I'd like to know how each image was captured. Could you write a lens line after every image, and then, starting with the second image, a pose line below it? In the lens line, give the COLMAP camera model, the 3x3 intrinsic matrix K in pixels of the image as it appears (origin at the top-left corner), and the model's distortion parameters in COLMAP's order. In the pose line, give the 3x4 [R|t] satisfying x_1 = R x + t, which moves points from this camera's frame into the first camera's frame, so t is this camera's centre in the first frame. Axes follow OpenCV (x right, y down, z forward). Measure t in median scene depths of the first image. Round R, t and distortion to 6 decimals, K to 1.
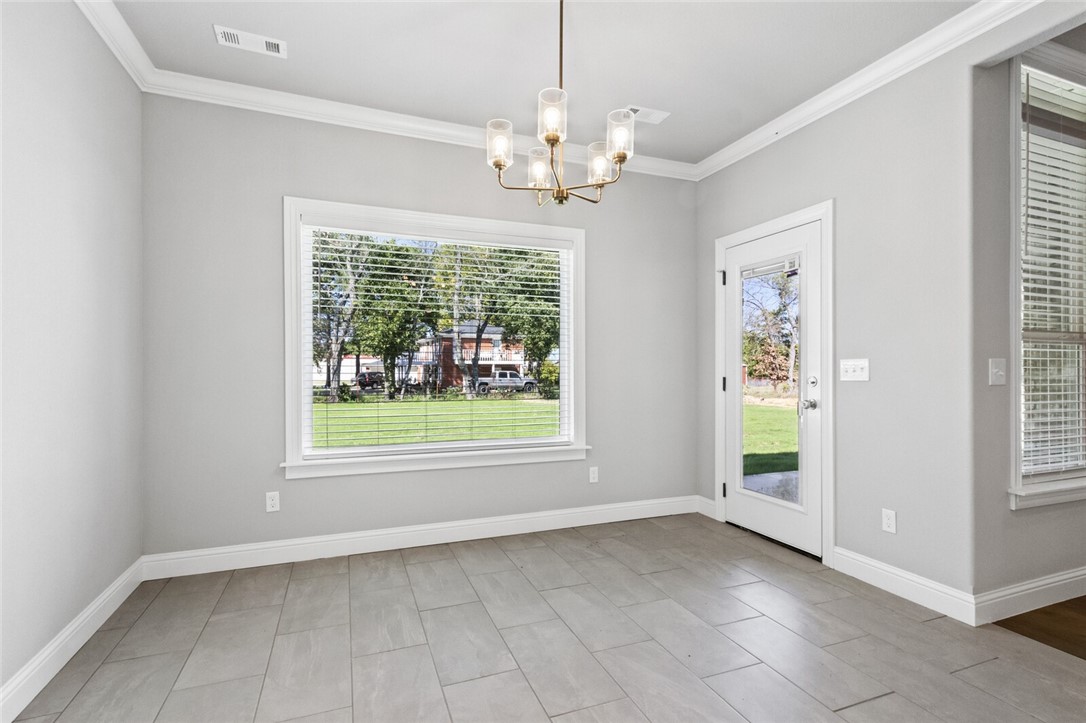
lens RADIAL K [[503.0, 0, 538.7], [0, 503.0, 366.3], [0, 0, 1]] dist [0.001905, 0.000970]
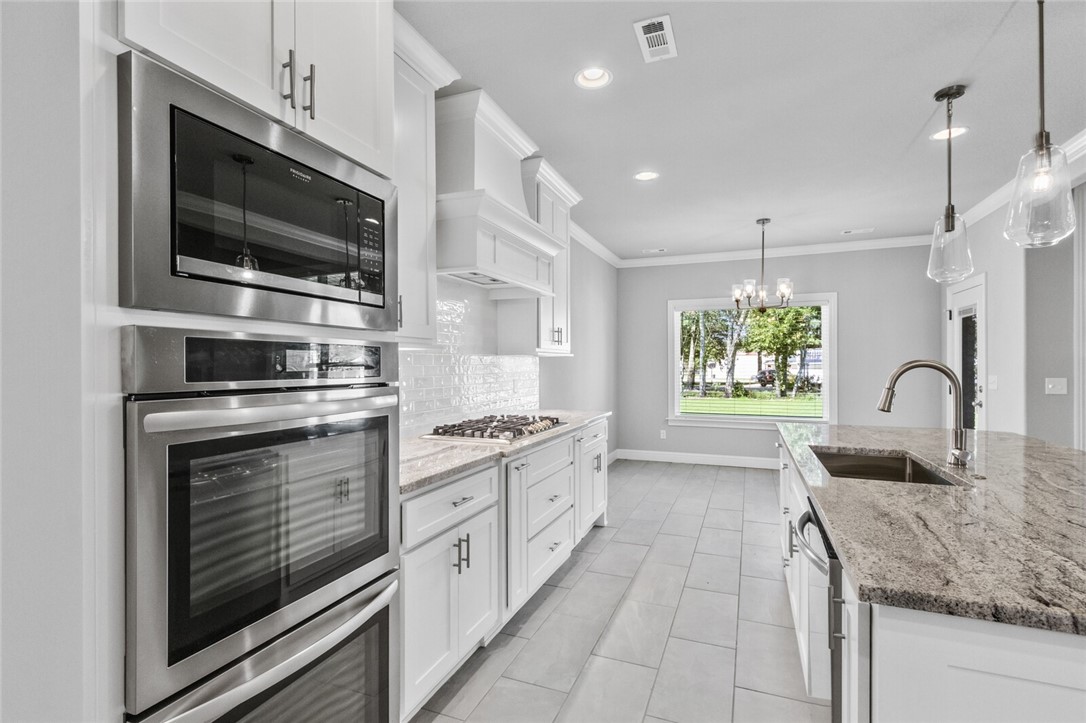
lens RADIAL K [[503.0, 0, 544.3], [0, 503.0, 365.6], [0, 0, 1]] dist [0.001905, 0.000970]
pose [[0.727034, -0.001007, -0.686601, 0.068652], [0.004642, 0.999983, 0.003448, -0.005994], [0.686586, -0.005694, 0.727026, -0.109237]]
